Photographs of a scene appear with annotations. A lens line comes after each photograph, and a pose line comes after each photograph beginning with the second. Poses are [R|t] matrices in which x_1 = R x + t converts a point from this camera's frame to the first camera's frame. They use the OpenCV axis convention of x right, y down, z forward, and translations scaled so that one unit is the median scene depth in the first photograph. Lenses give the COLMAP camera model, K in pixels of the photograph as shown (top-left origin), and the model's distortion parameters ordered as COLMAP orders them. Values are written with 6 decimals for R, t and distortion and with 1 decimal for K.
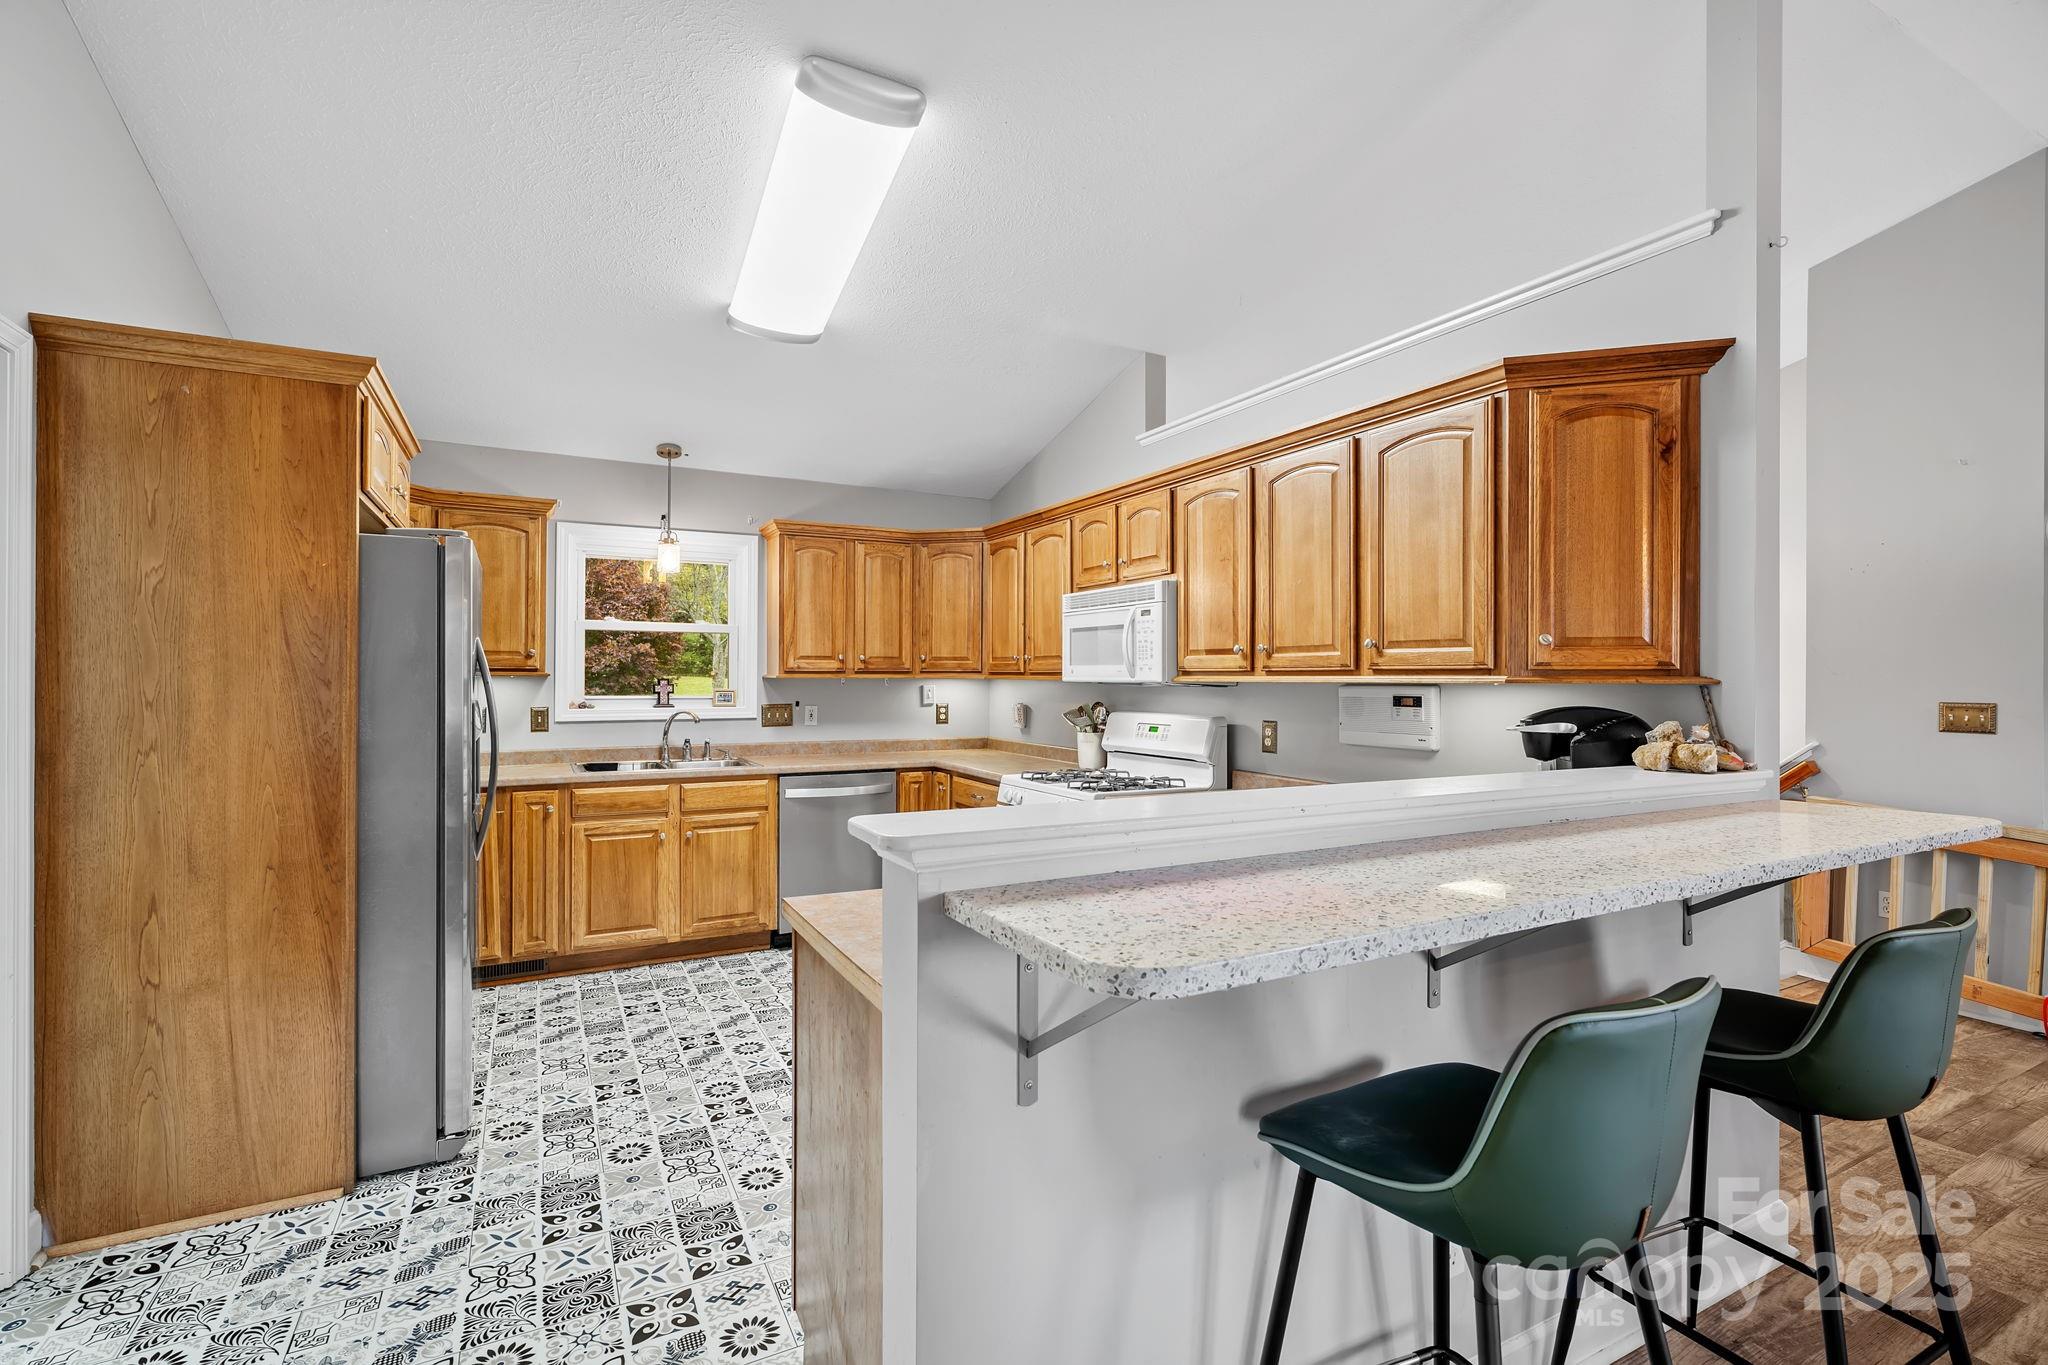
lens RADIAL K [[933.1, 0, 1024.0], [0, 933.1, 682.5], [0, 0, 1]] dist [-0.000364, 0.000228]
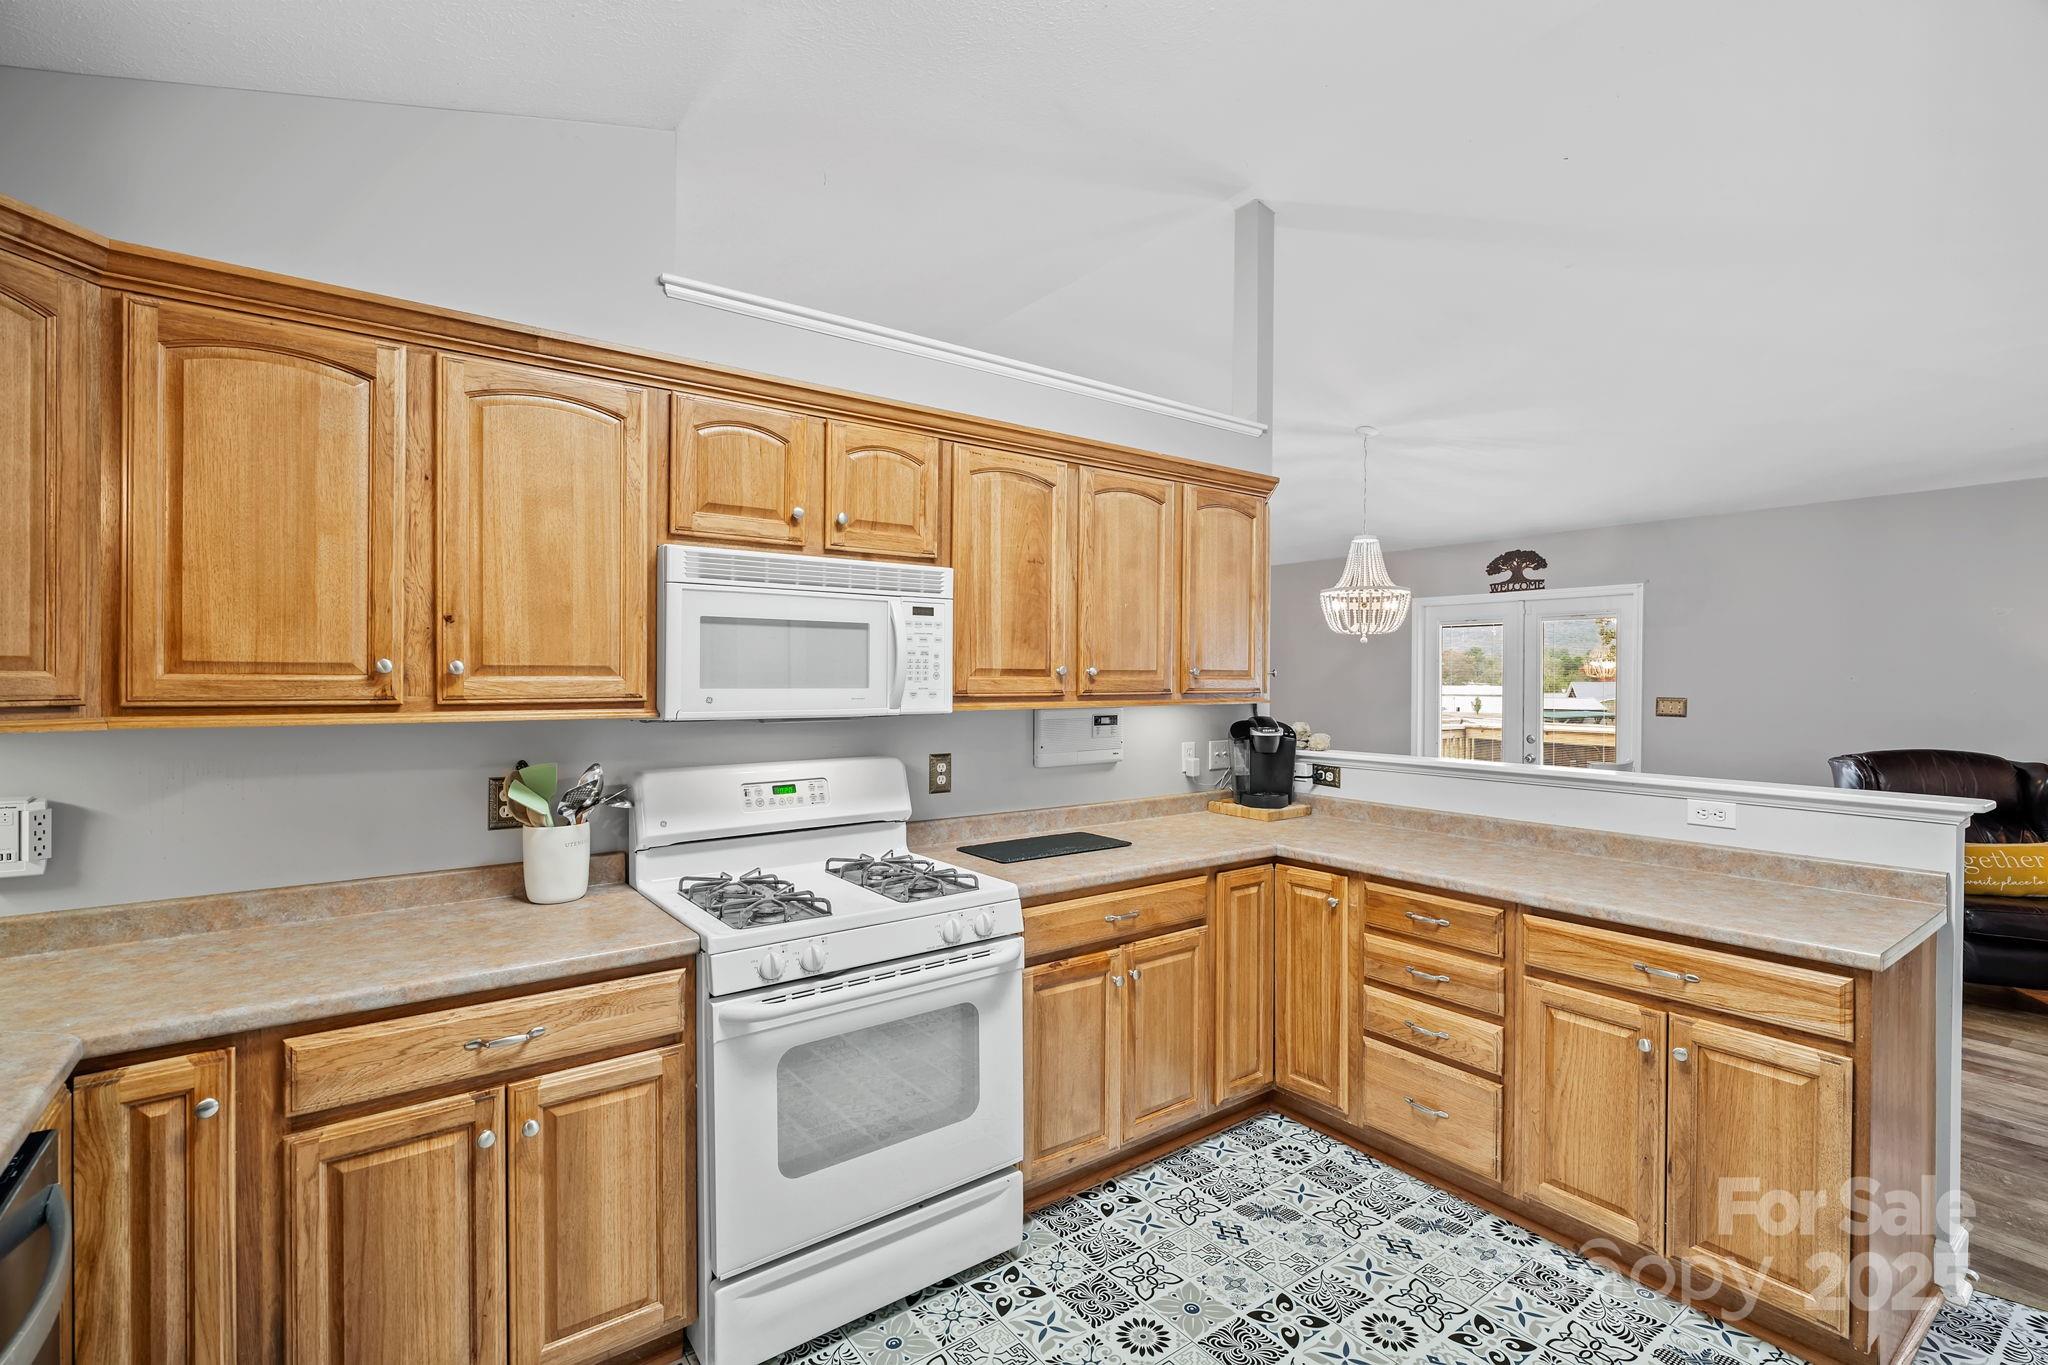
lens RADIAL K [[923.2, 0, 1031.0], [0, 923.2, 677.5], [0, 0, 1]] dist [-0.021039, -0.000057]
pose [[-0.160174, -0.008373, 0.987053, -0.459032], [-0.000735, 0.999965, 0.008364, -0.027569], [-0.987089, 0.000614, -0.160174, 0.873688]]
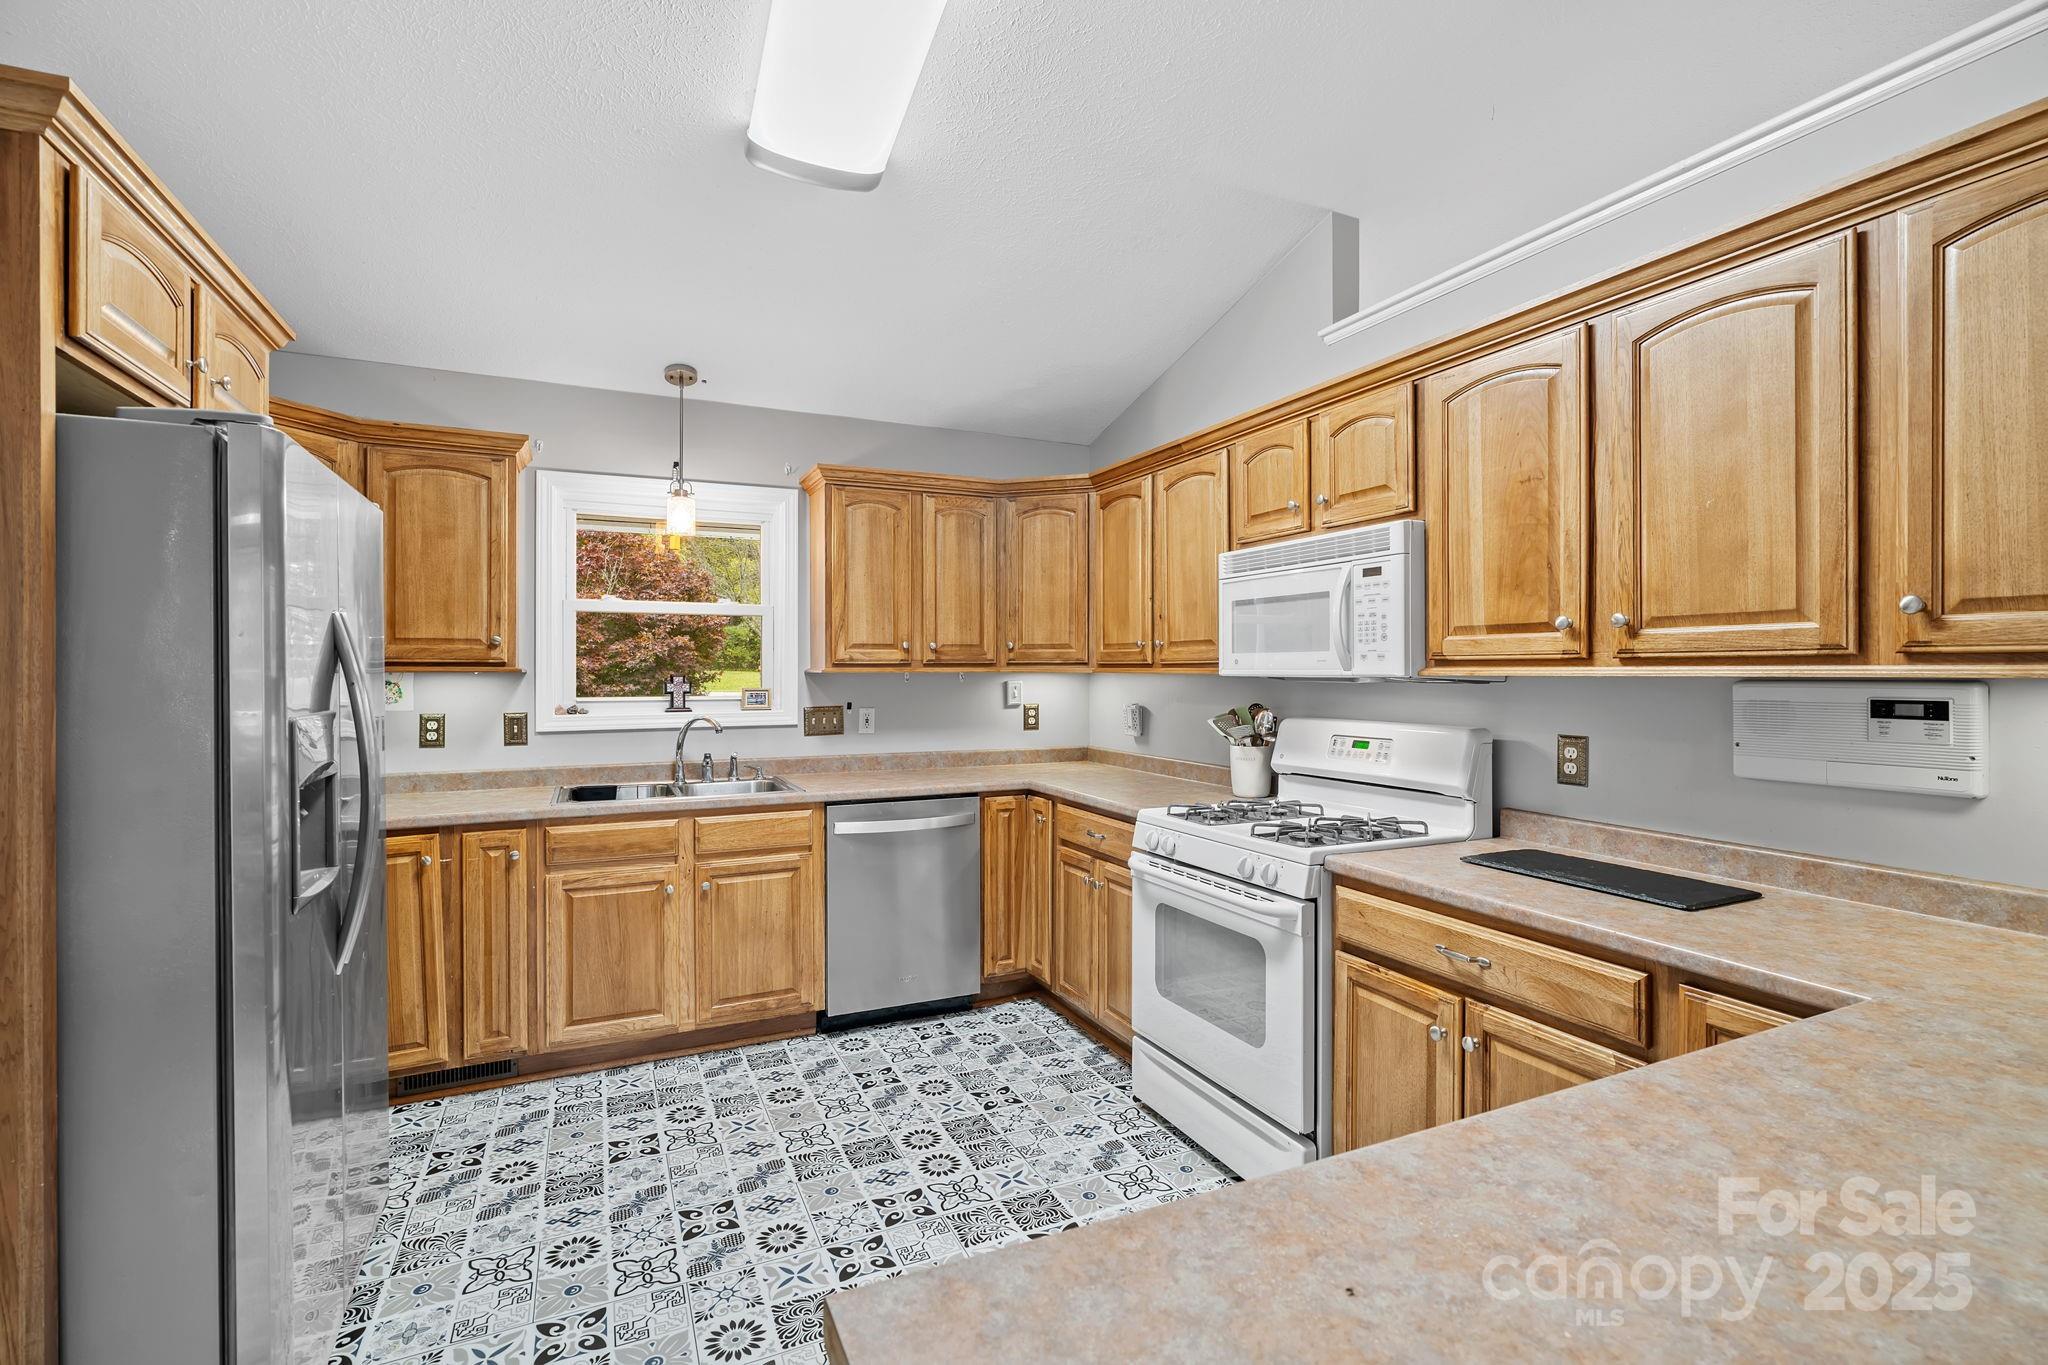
lens RADIAL K [[933.1, 0, 1024.0], [0, 933.1, 682.5], [0, 0, 1]] dist [-0.000364, 0.000228]
pose [[0.998720, -0.004585, -0.050366, -0.070110], [0.004966, 0.999960, 0.007447, -0.002200], [0.050330, -0.007688, 0.998703, 0.277746]]
